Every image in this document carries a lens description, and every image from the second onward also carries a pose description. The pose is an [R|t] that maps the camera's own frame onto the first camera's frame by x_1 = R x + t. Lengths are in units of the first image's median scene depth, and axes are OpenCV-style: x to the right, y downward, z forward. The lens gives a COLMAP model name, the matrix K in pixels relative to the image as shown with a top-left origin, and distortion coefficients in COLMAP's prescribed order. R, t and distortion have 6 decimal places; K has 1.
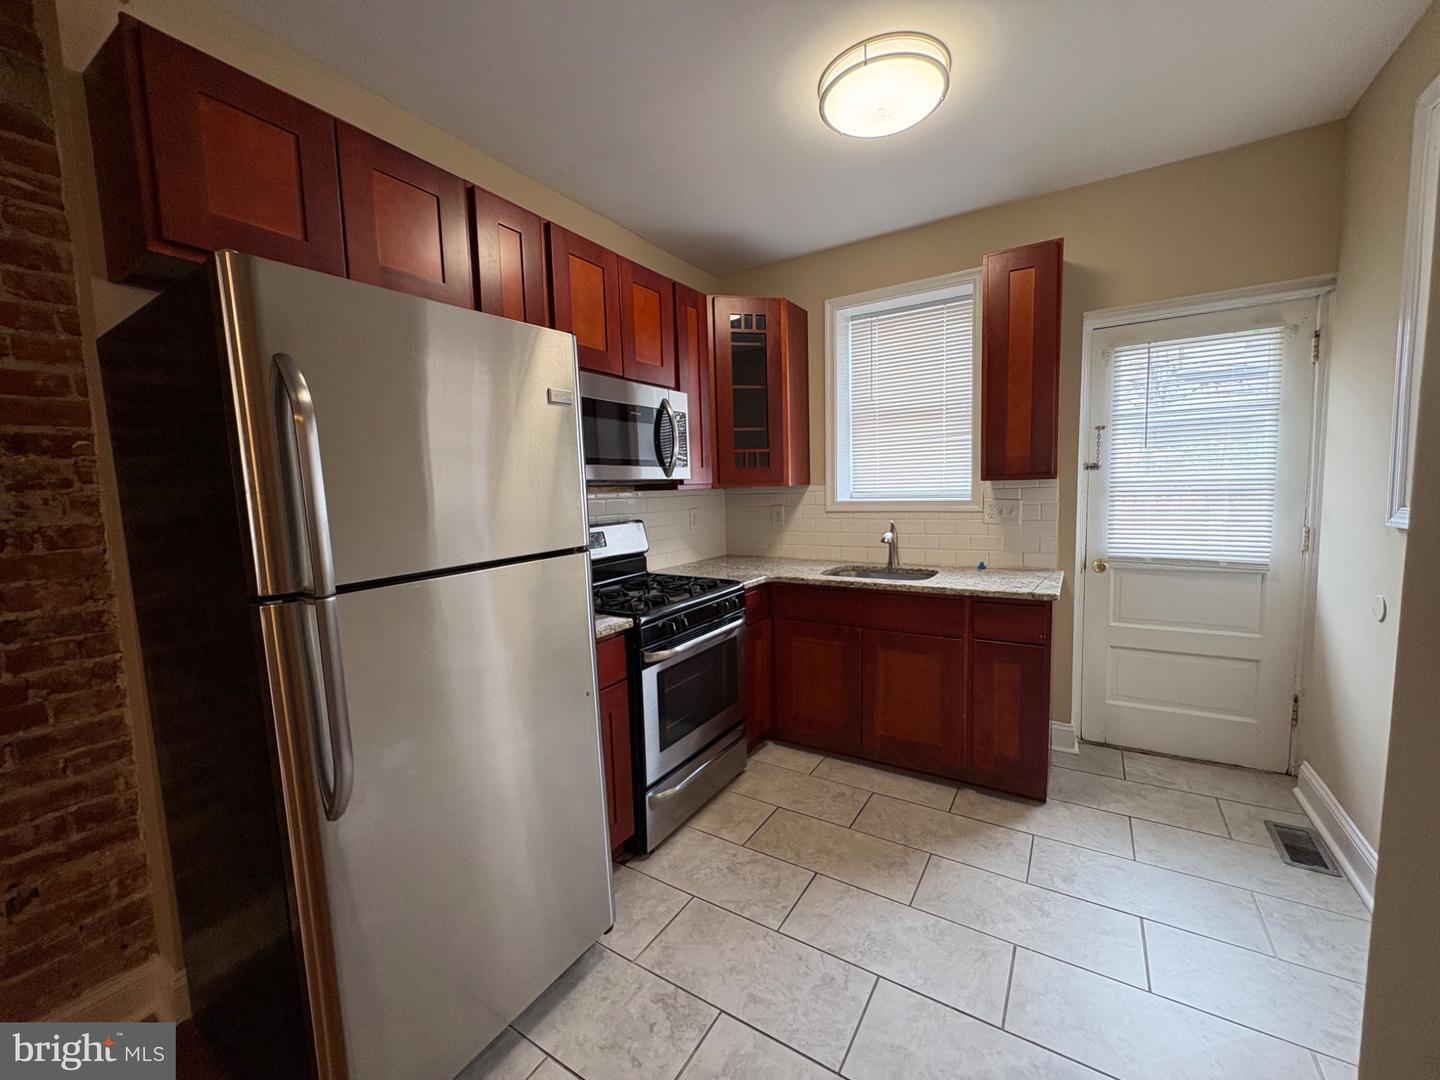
lens RADIAL K [[574.2, 0, 719.1], [0, 574.2, 540.8], [0, 0, 1]] dist [0.001415, 0.000276]
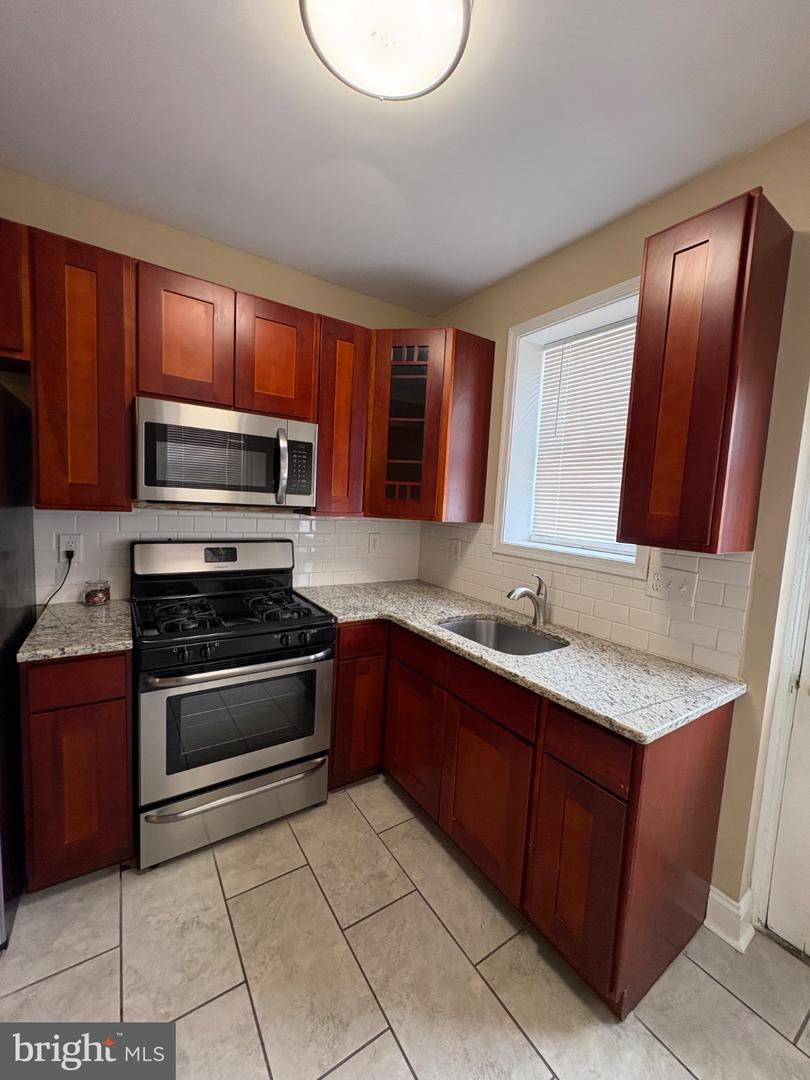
lens RADIAL K [[430.7, 0, 406.6], [0, 430.7, 538.9], [0, 0, 1]] dist [0.001415, 0.000276]
pose [[0.910359, 0.116404, -0.397110, 0.408265], [-0.120321, 0.992620, 0.015134, -0.080201], [0.395941, 0.034004, 0.917646, 0.350826]]
